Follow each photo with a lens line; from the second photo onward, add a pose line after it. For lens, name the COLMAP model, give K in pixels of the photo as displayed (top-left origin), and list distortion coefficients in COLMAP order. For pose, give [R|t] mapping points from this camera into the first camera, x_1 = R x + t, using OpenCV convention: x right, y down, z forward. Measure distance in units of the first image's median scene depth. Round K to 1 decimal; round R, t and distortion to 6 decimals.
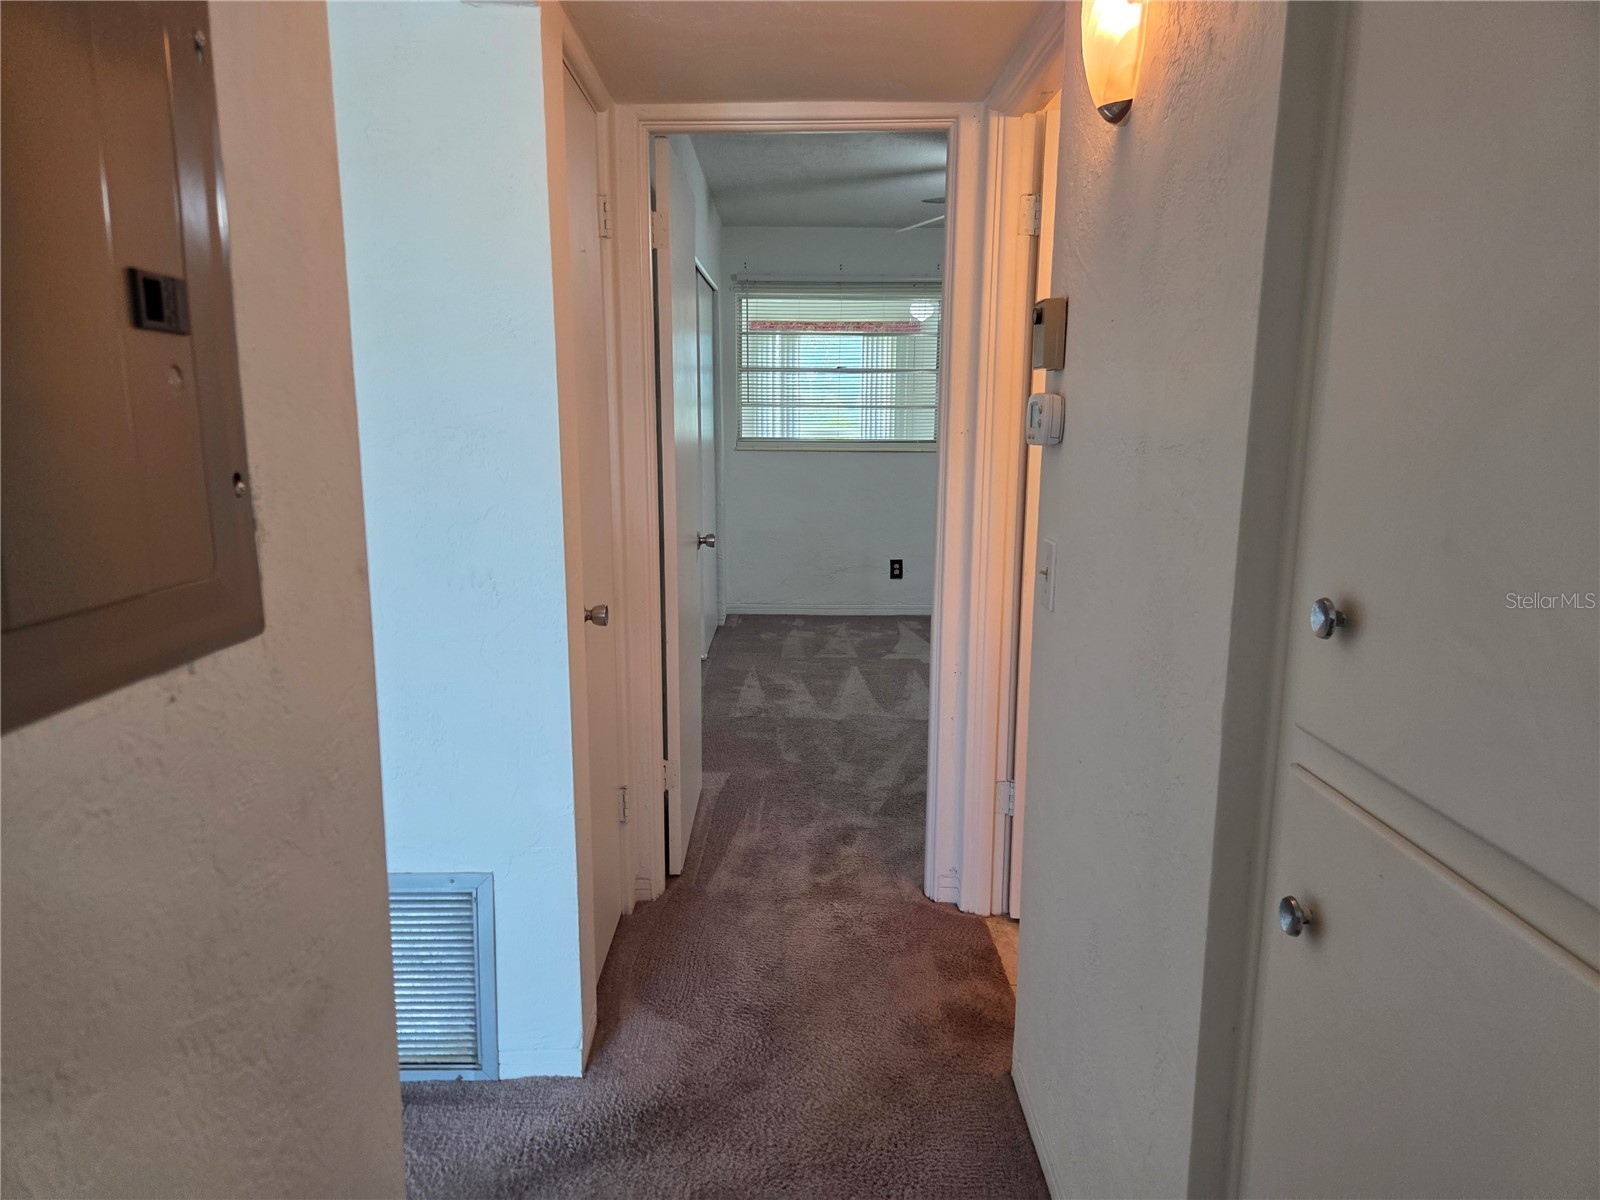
lens RADIAL K [[1095.2, 0, 793.3], [0, 1095.2, 591.6], [0, 0, 1]] dist [0.066419, -0.062516]
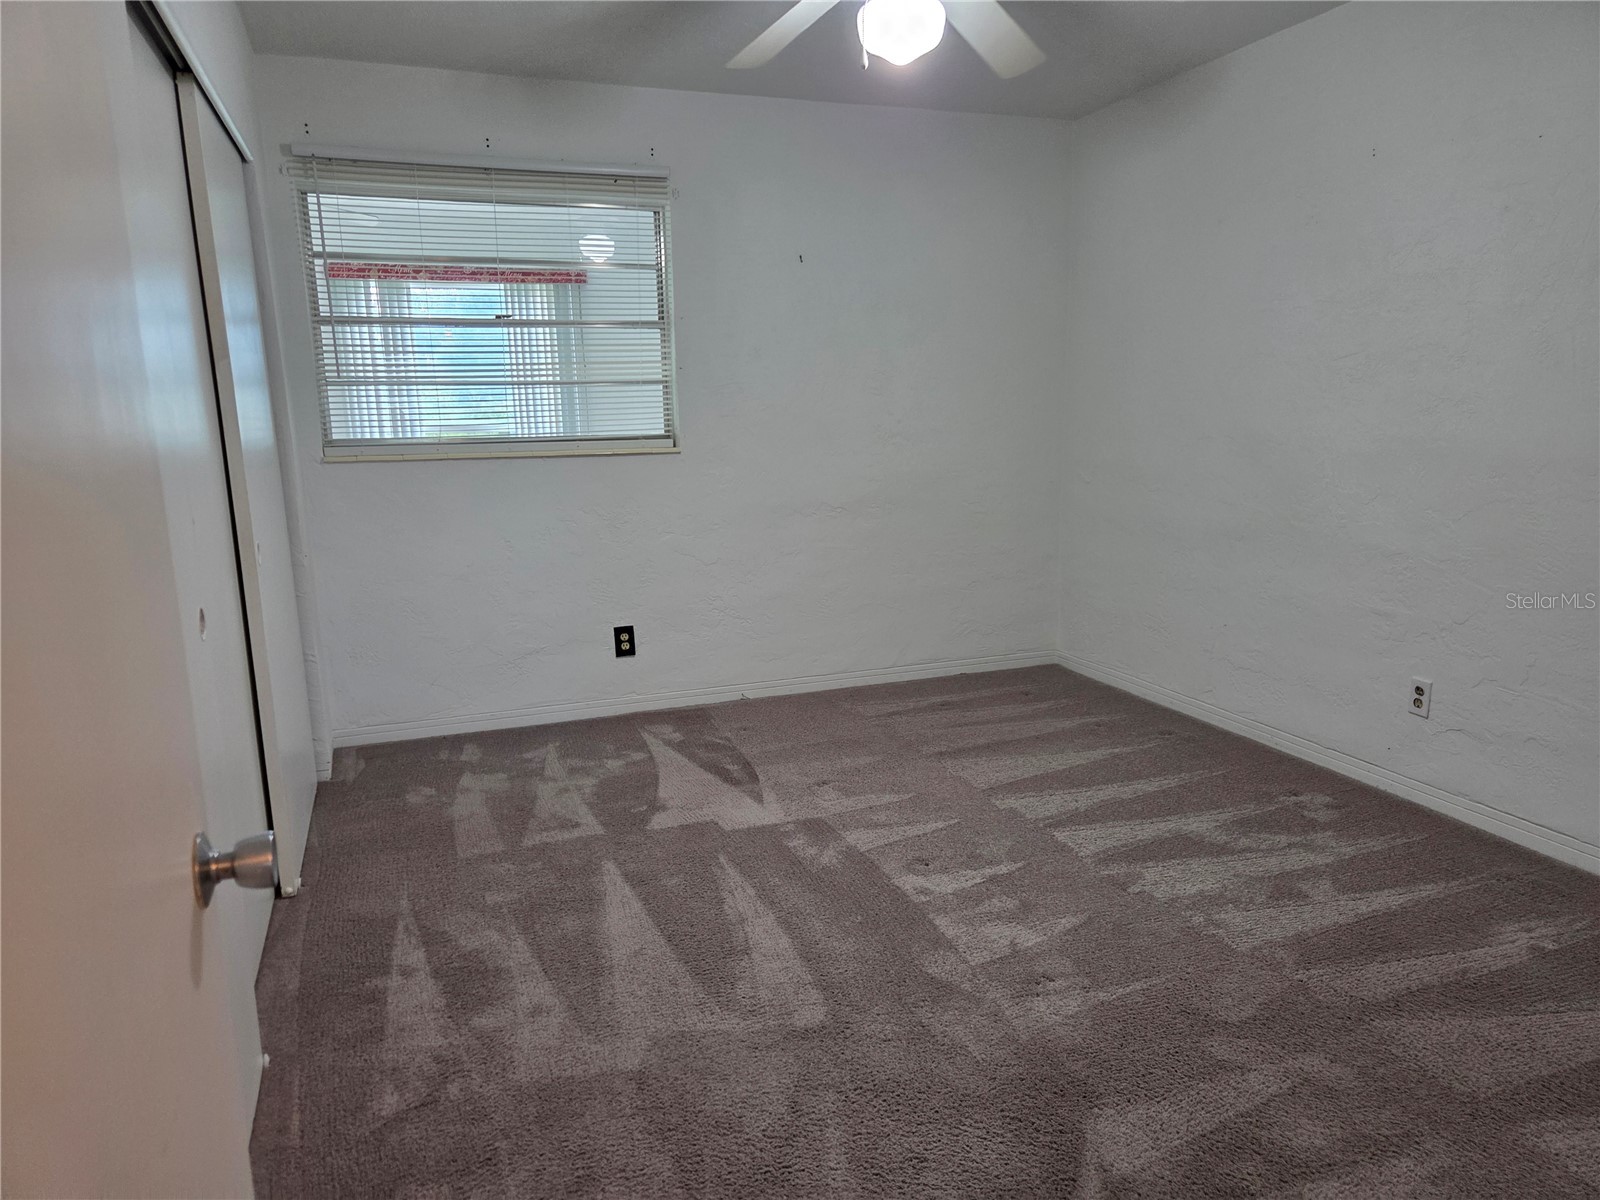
lens RADIAL K [[1050.1, 0, 870.6], [0, 1050.1, 595.0], [0, 0, 1]] dist [-0.085395, 0.131709]
pose [[0.908490, -0.088827, 0.408357, -0.021789], [0.075019, 0.995941, 0.049742, -0.072213], [-0.411118, -0.014556, 0.911466, 0.434204]]
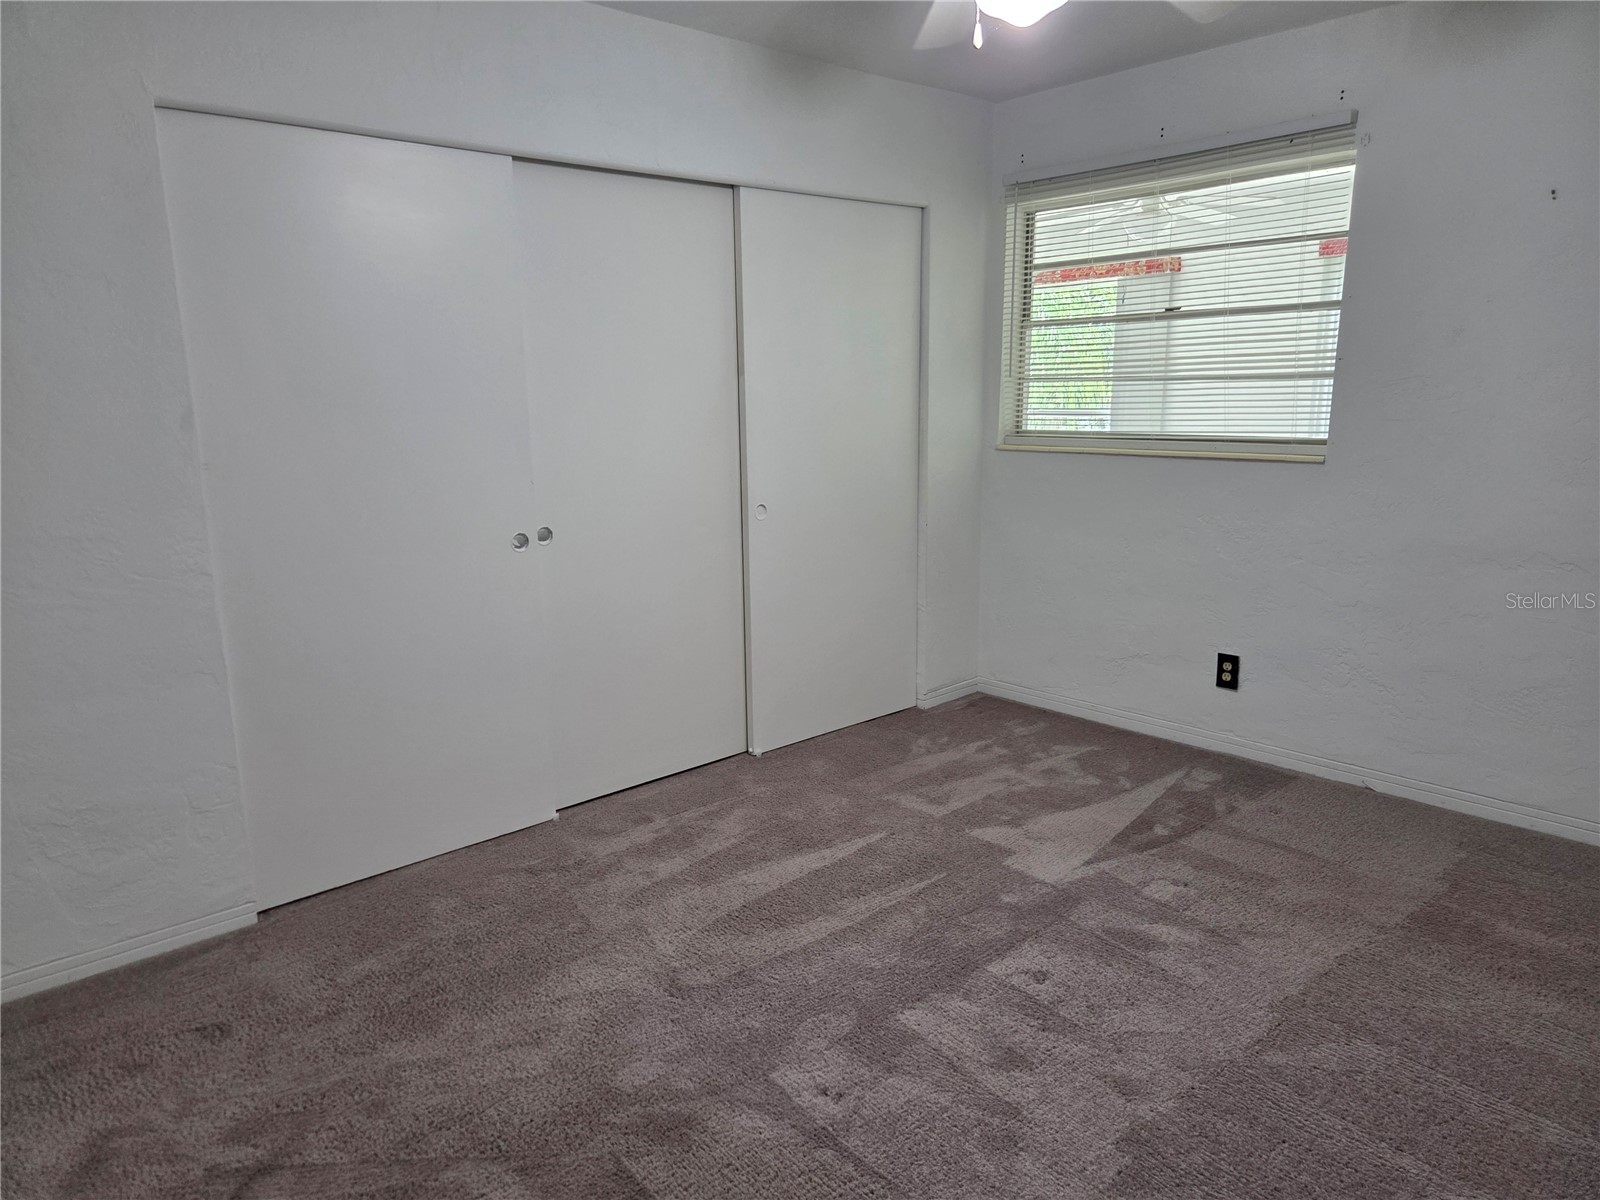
lens RADIAL K [[1095.2, 0, 793.3], [0, 1095.2, 591.6], [0, 0, 1]] dist [0.066419, -0.062516]
pose [[0.679953, 0.118892, -0.723553, 0.375767], [-0.086930, 0.992879, 0.081455, -0.095042], [0.728084, 0.007513, 0.685446, 0.498988]]
